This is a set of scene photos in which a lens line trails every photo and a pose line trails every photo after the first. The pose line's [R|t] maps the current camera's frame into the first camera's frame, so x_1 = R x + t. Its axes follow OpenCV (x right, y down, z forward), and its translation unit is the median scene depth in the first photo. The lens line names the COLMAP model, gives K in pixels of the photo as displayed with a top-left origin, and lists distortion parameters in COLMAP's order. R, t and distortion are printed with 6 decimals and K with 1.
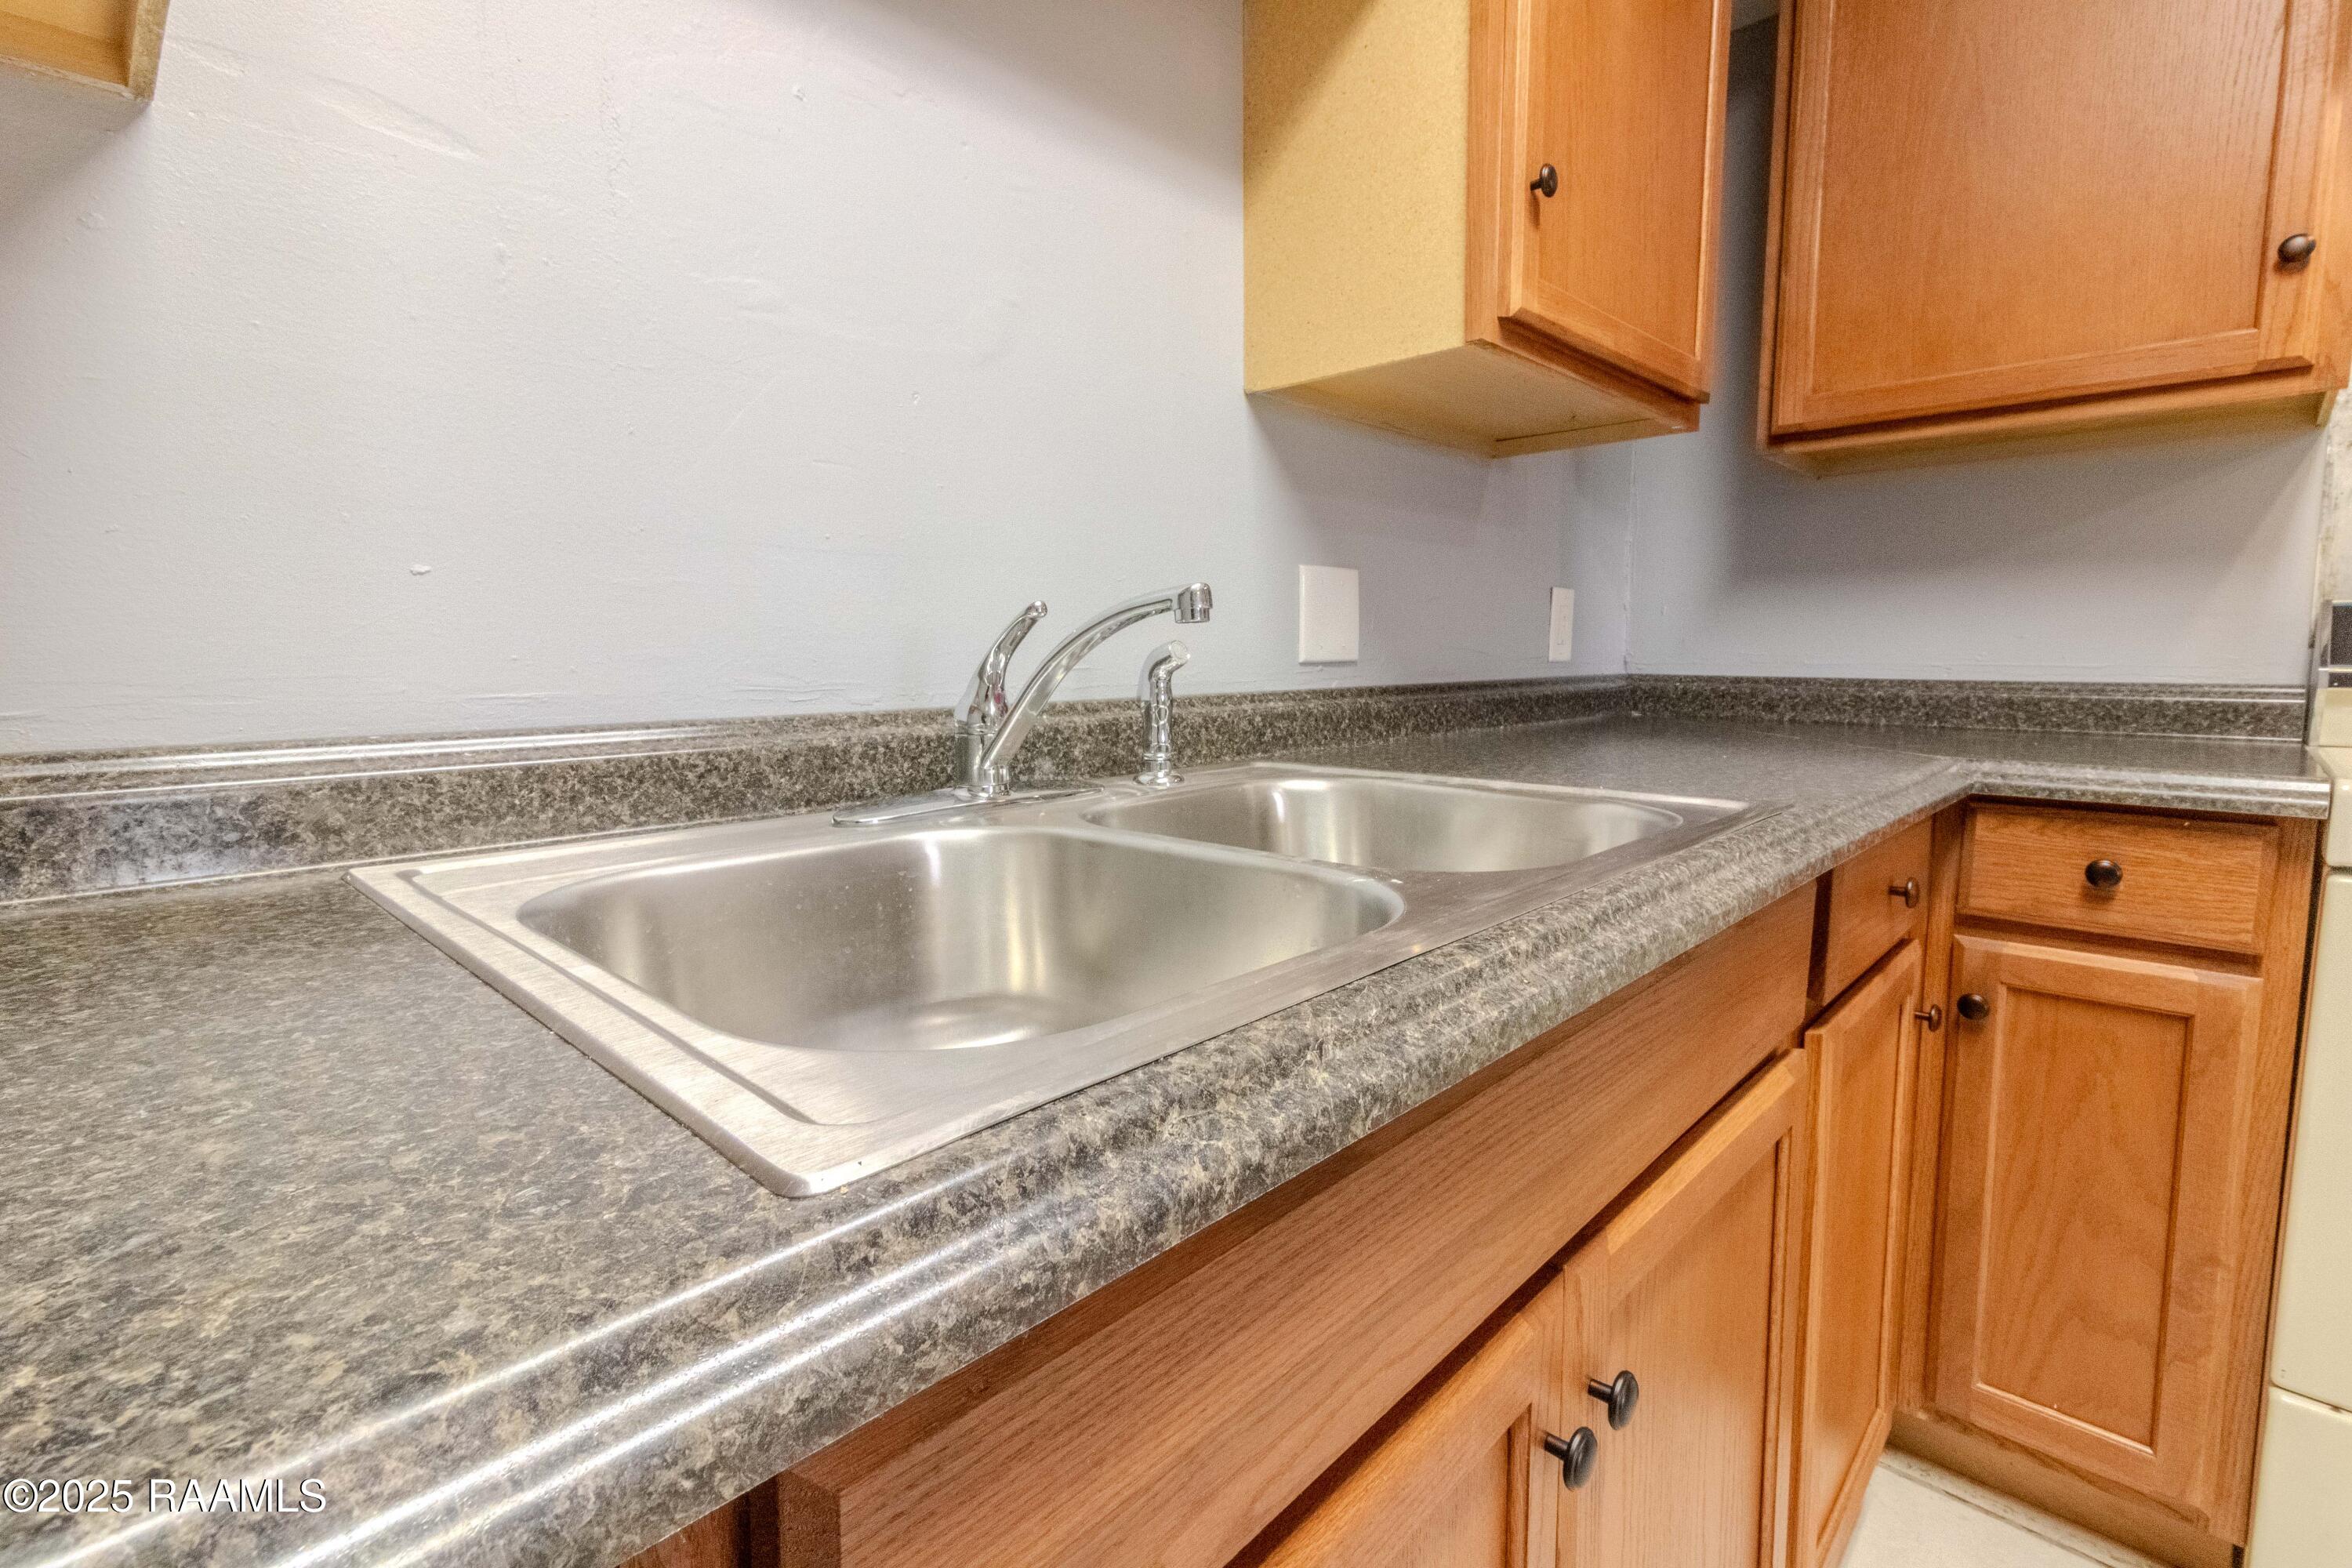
lens RADIAL K [[1085.9, 0, 1171.2], [0, 1085.9, 768.9], [0, 0, 1]] dist [0.010725, 0.000245]
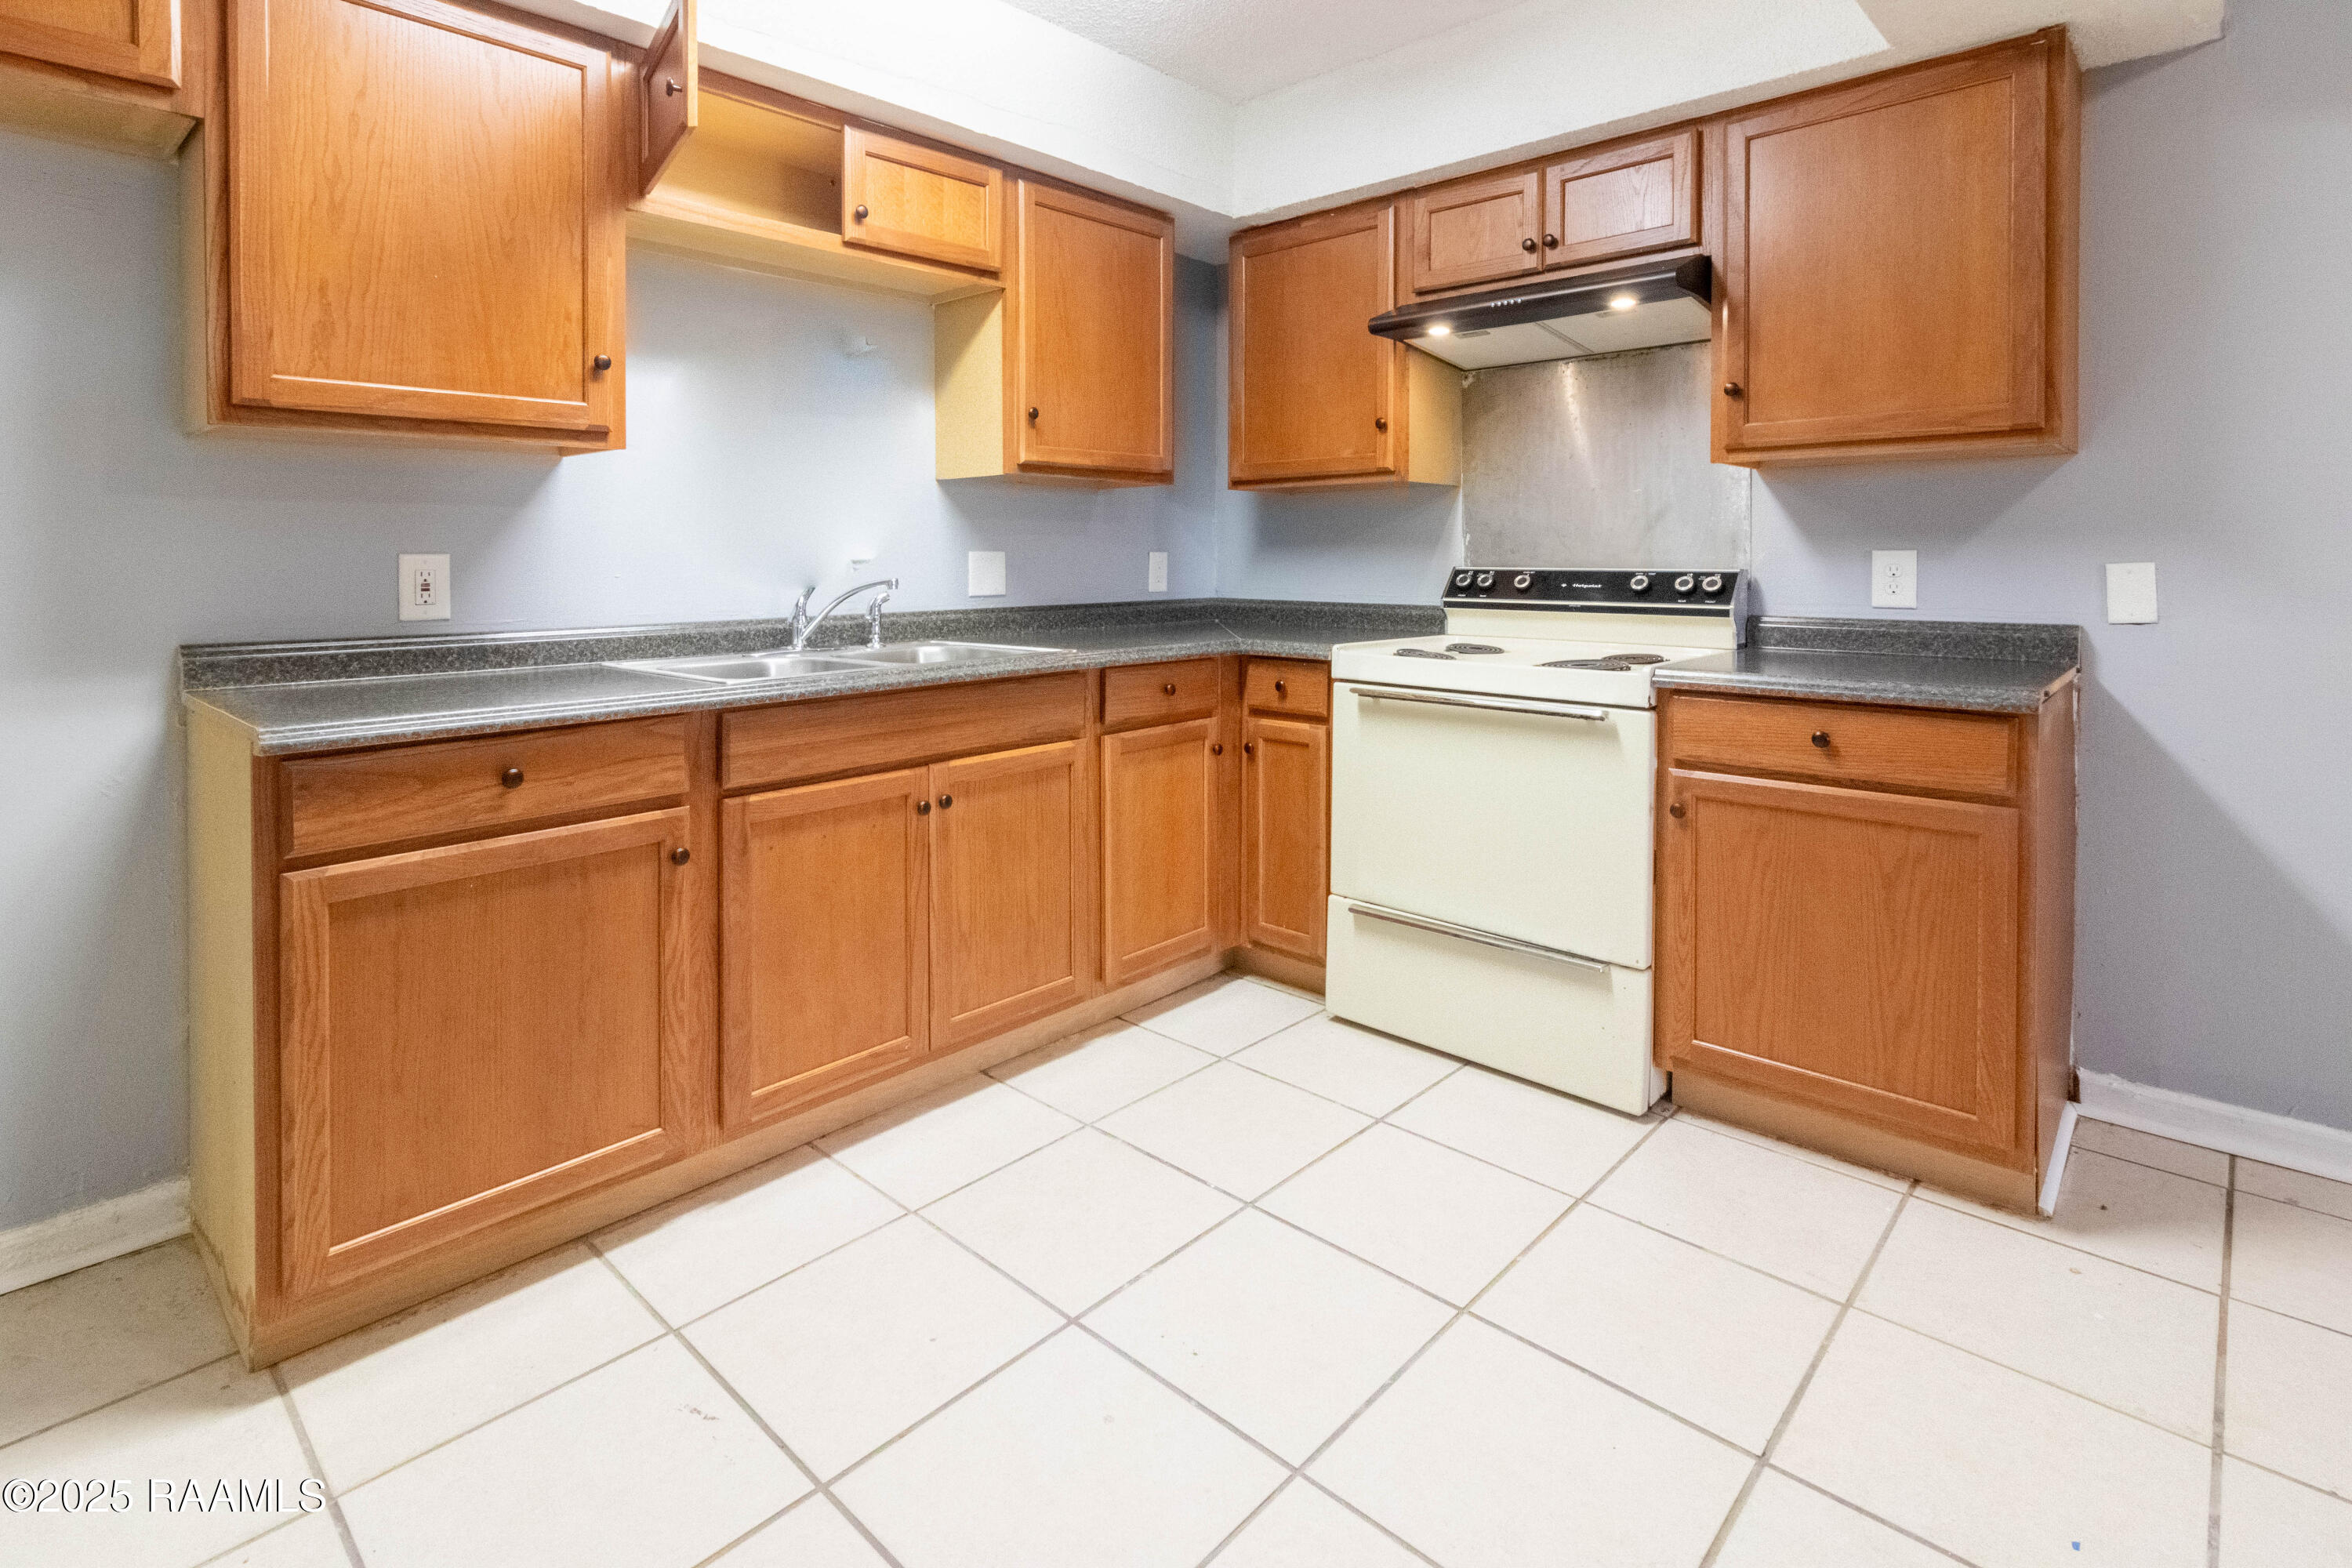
lens RADIAL K [[1155.0, 0, 1172.8], [0, 1155.0, 561.9], [0, 0, 1]] dist [0.000715, 0.000344]
pose [[0.999875, -0.000984, 0.015788, 0.528324], [0.002614, 0.994615, -0.103604, 0.079297], [-0.015601, 0.103632, 0.994493, -1.411564]]
